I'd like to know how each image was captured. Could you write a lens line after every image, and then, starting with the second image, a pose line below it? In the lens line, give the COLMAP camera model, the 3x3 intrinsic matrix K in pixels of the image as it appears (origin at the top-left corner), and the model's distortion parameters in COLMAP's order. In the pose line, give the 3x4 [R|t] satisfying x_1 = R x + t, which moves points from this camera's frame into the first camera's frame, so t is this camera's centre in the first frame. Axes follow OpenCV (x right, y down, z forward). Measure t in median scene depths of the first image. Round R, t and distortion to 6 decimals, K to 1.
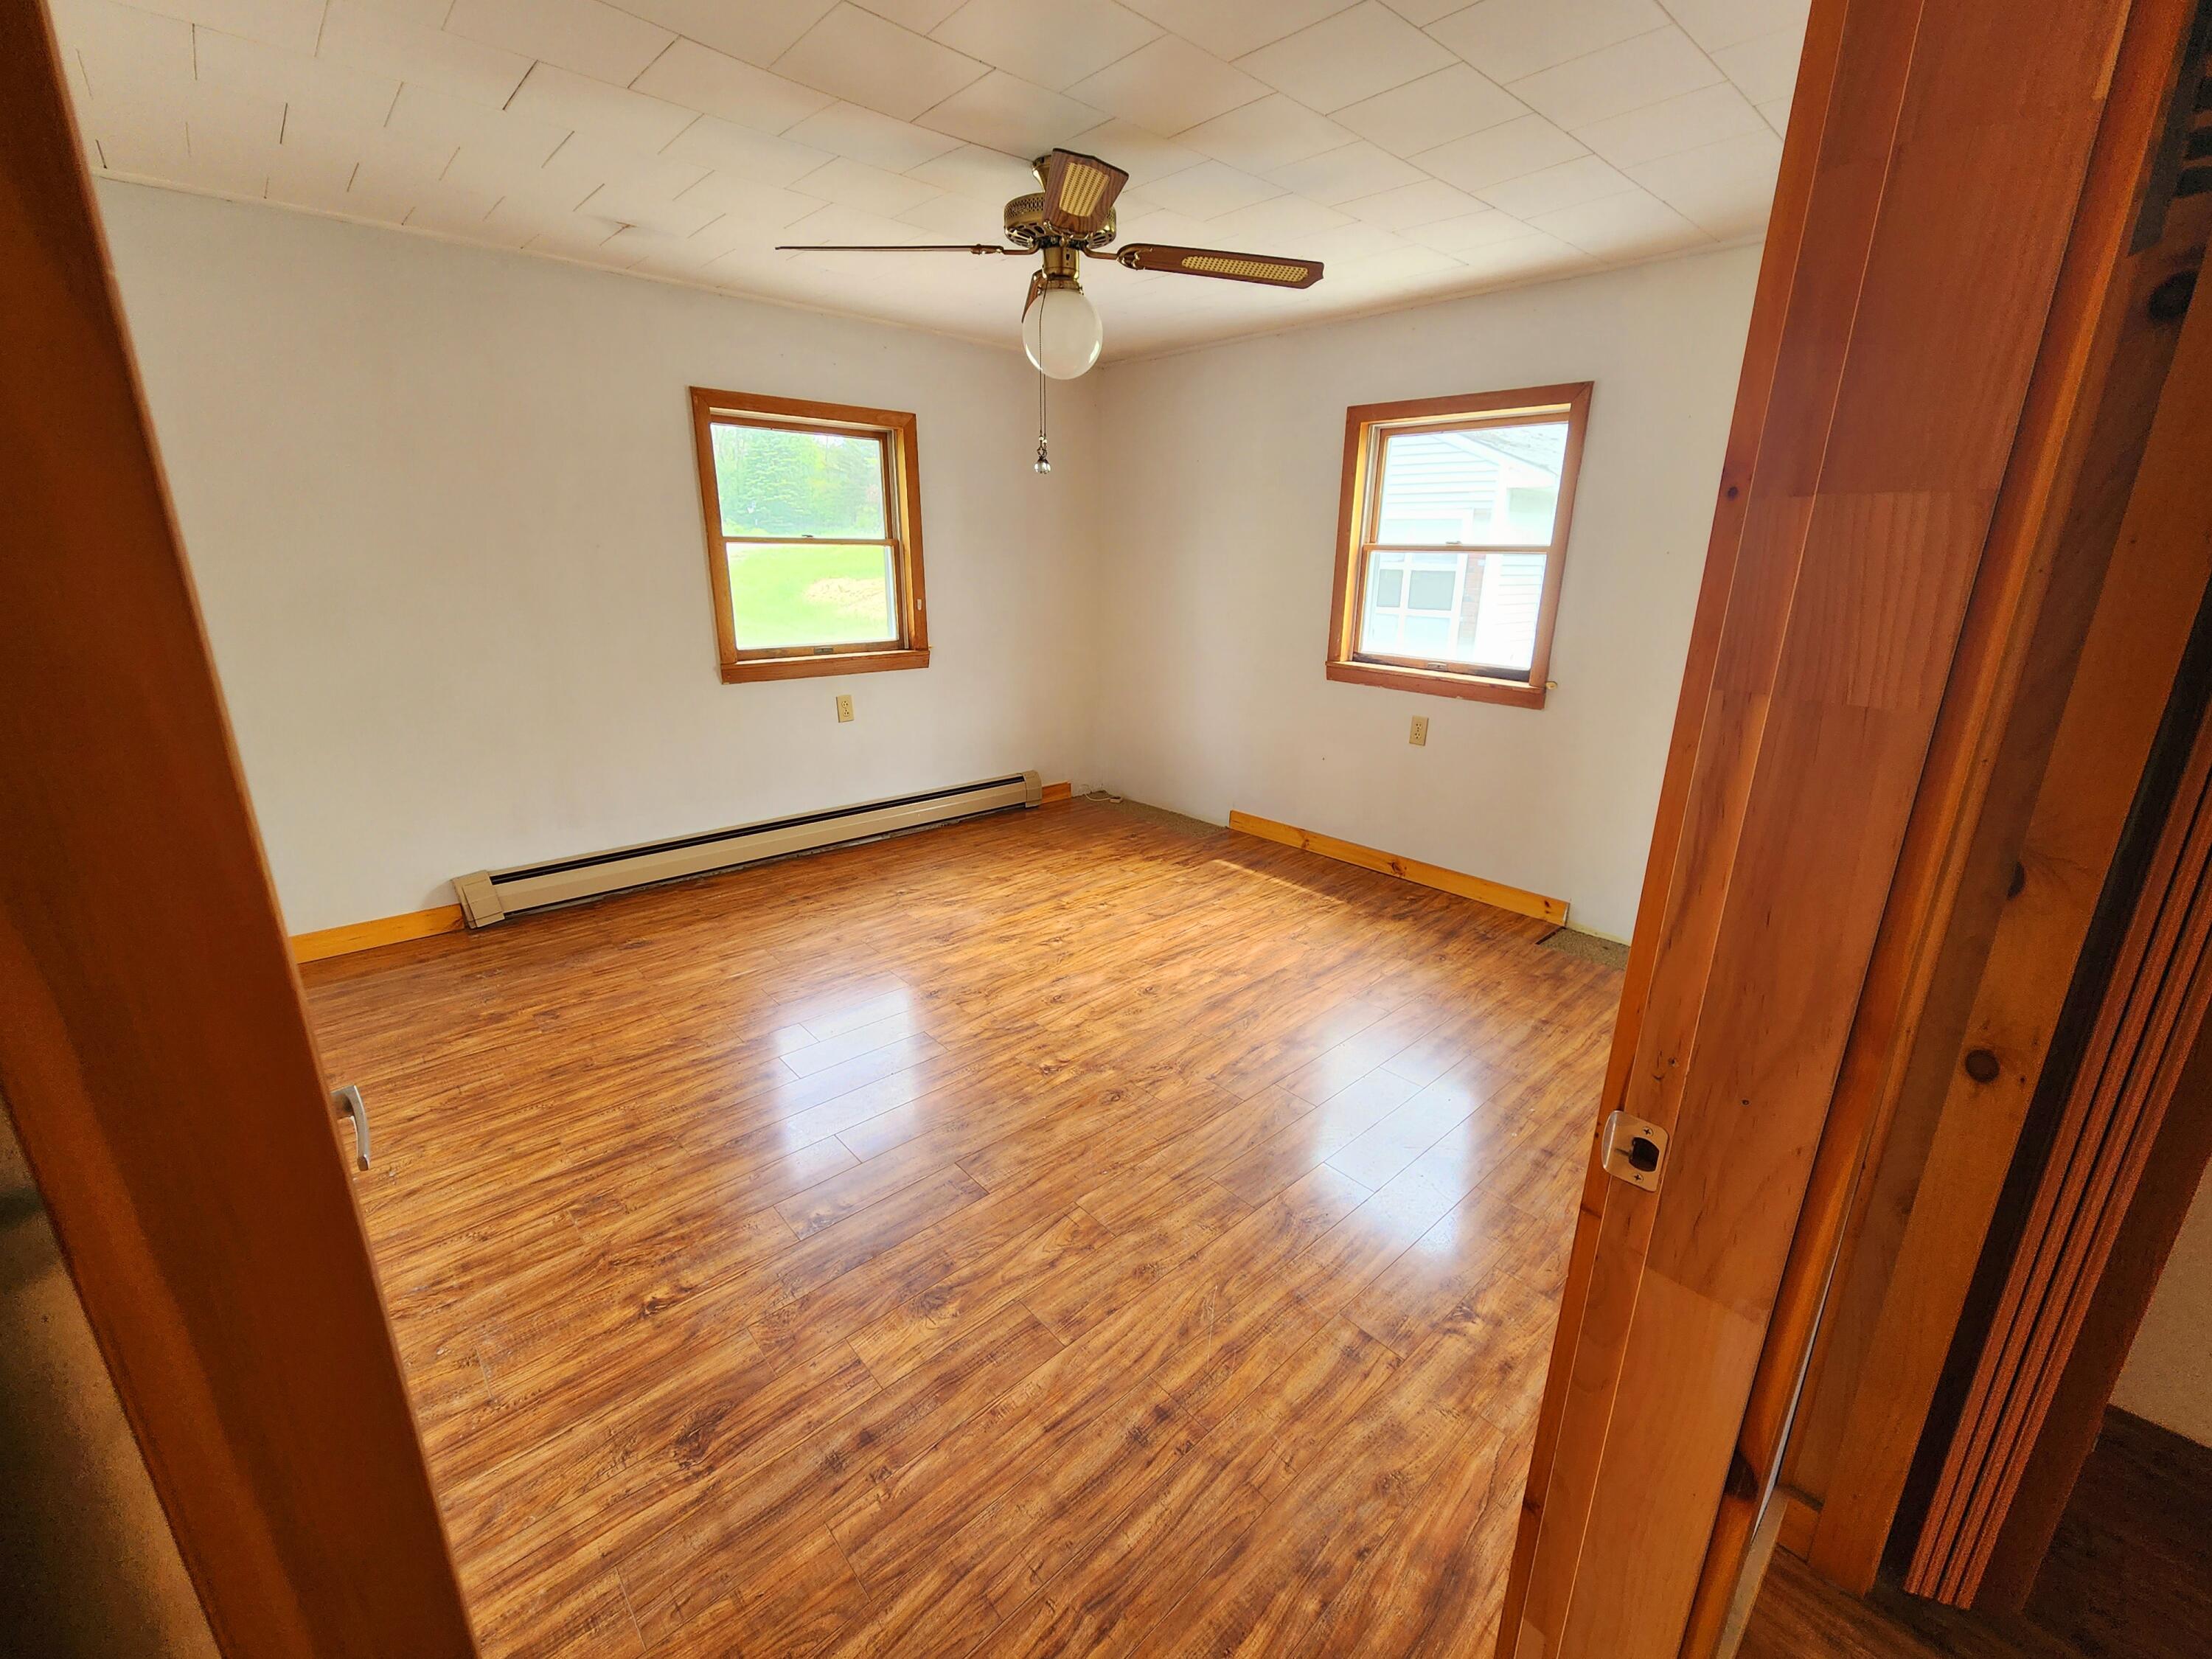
lens RADIAL K [[931.4, 0, 1112.0], [0, 931.4, 827.2], [0, 0, 1]] dist [0.006708, -0.000339]
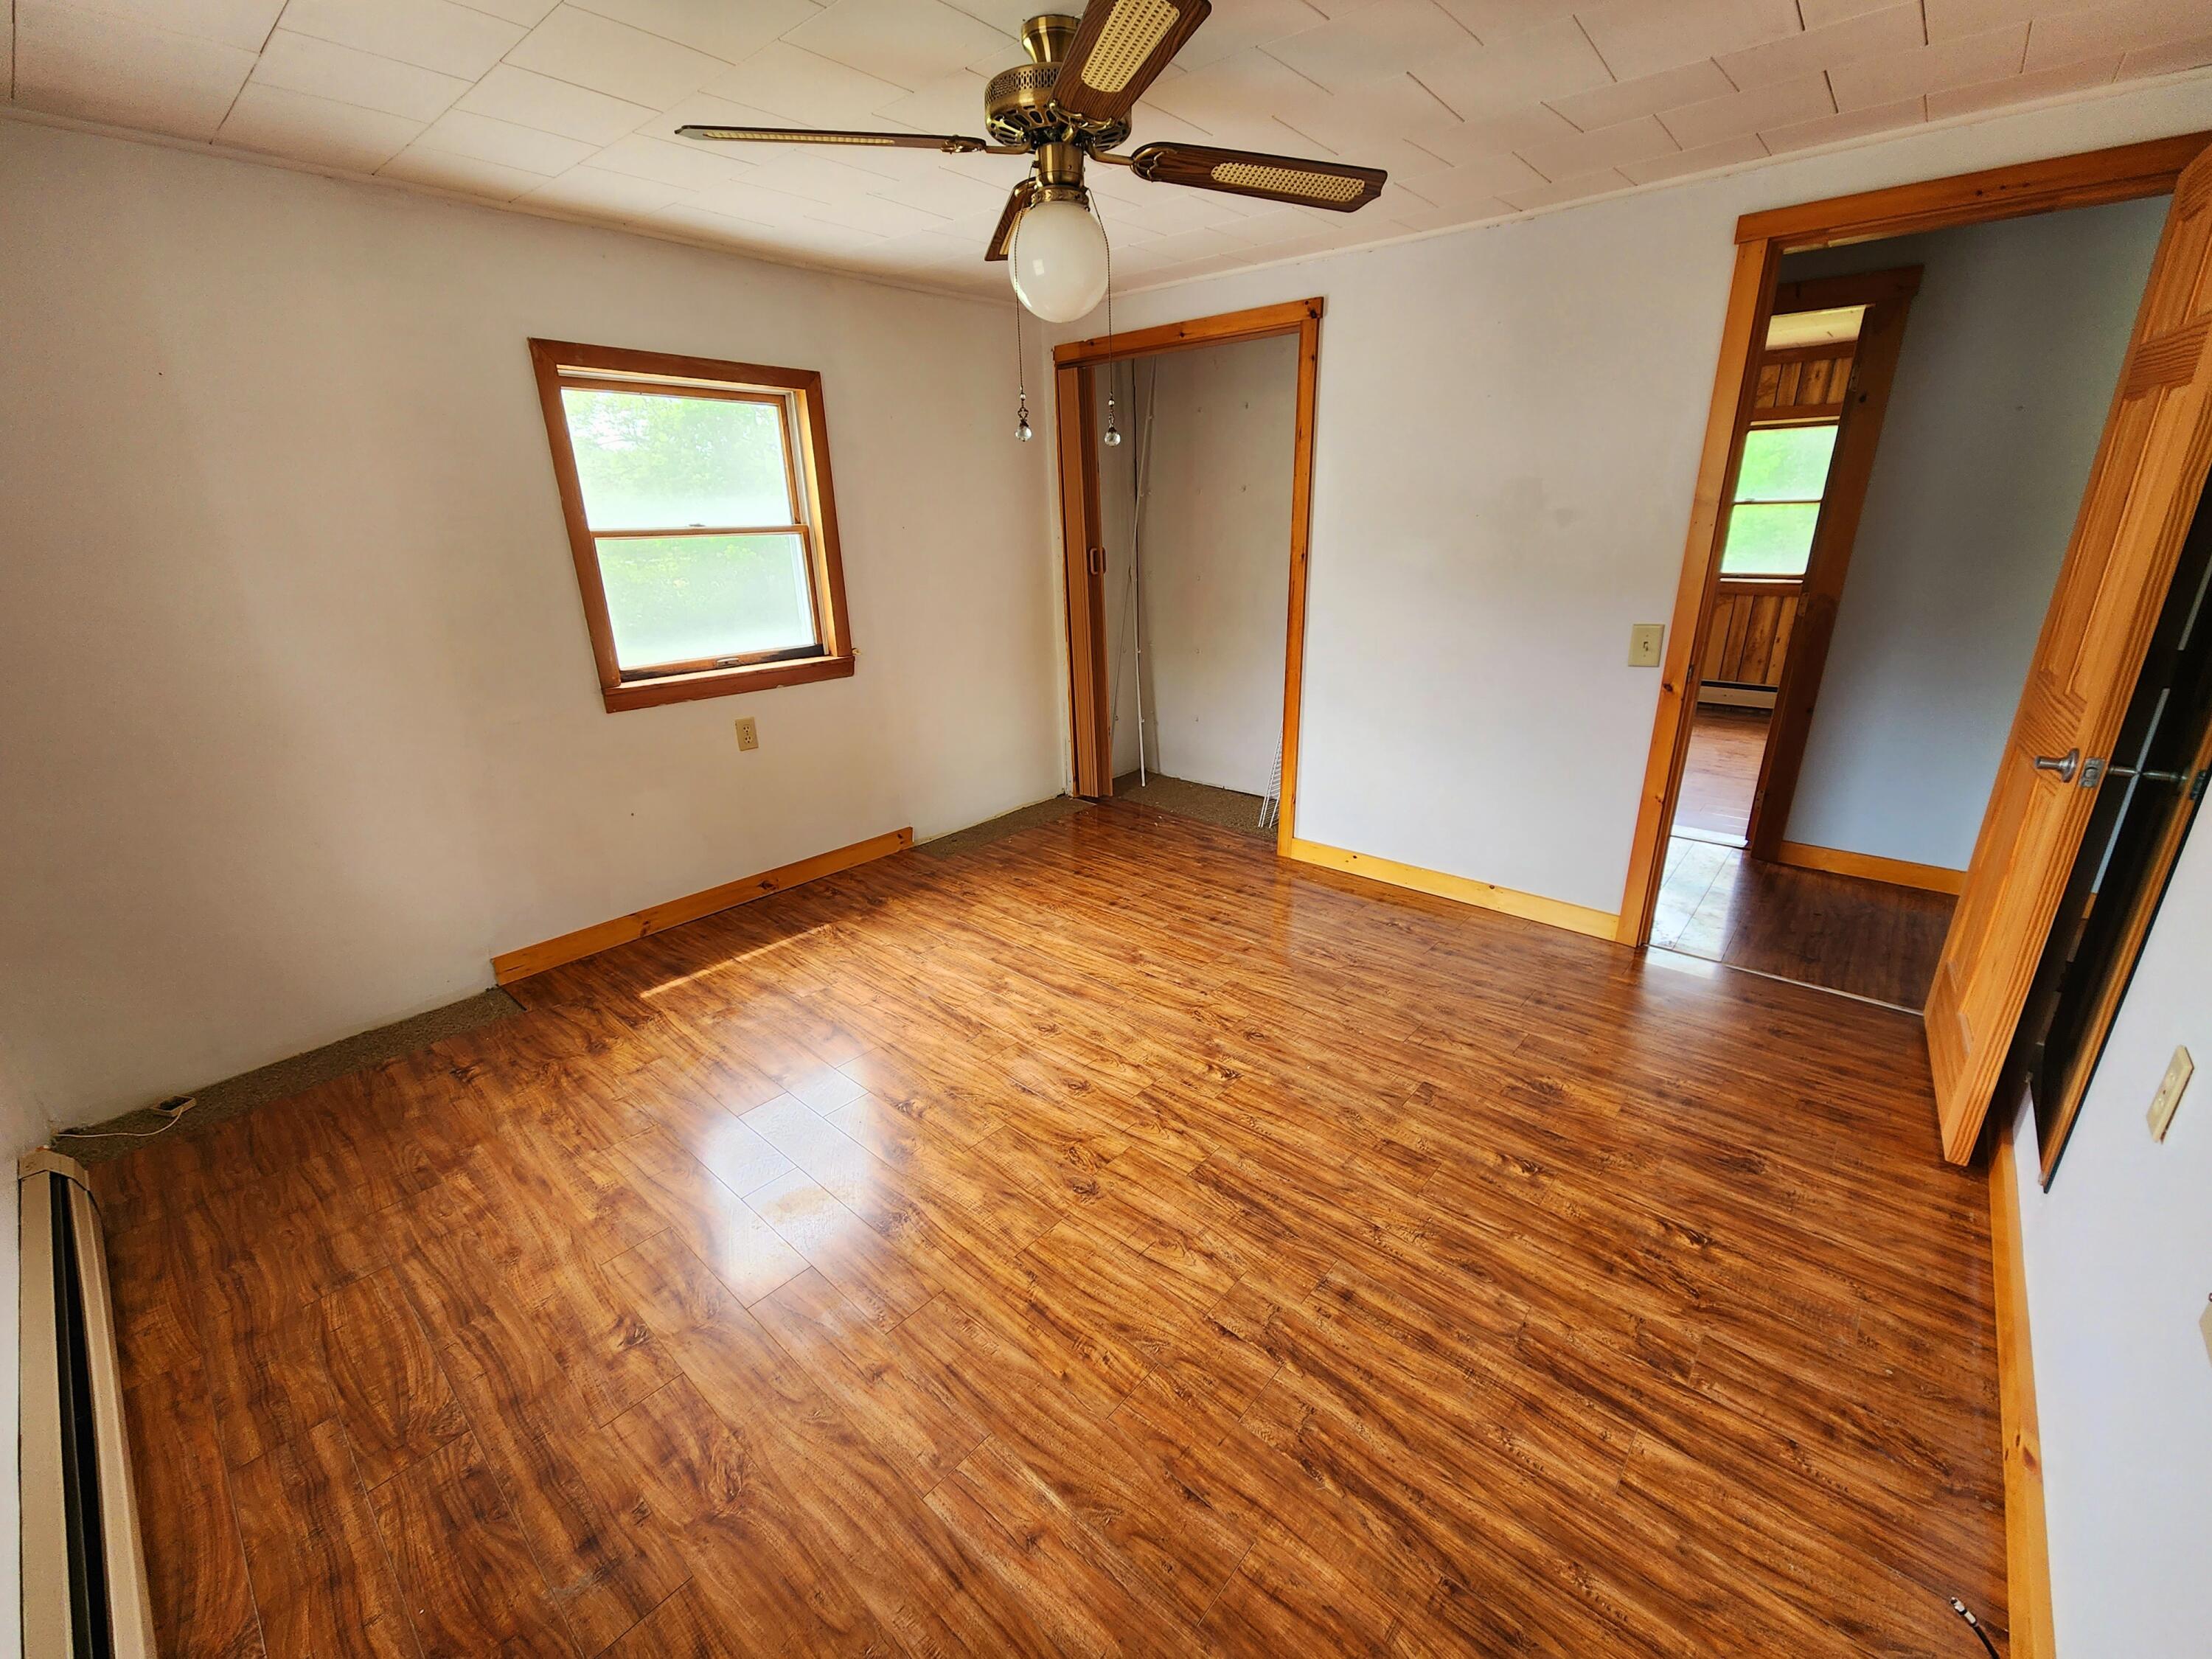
lens RADIAL K [[931.4, 0, 1112.0], [0, 931.4, 827.2], [0, 0, 1]] dist [0.006708, -0.000339]
pose [[-0.129962, -0.328579, 0.935492, -0.930672], [0.299866, 0.886286, 0.352954, -0.370462], [-0.945087, 0.326393, -0.016654, 1.109402]]
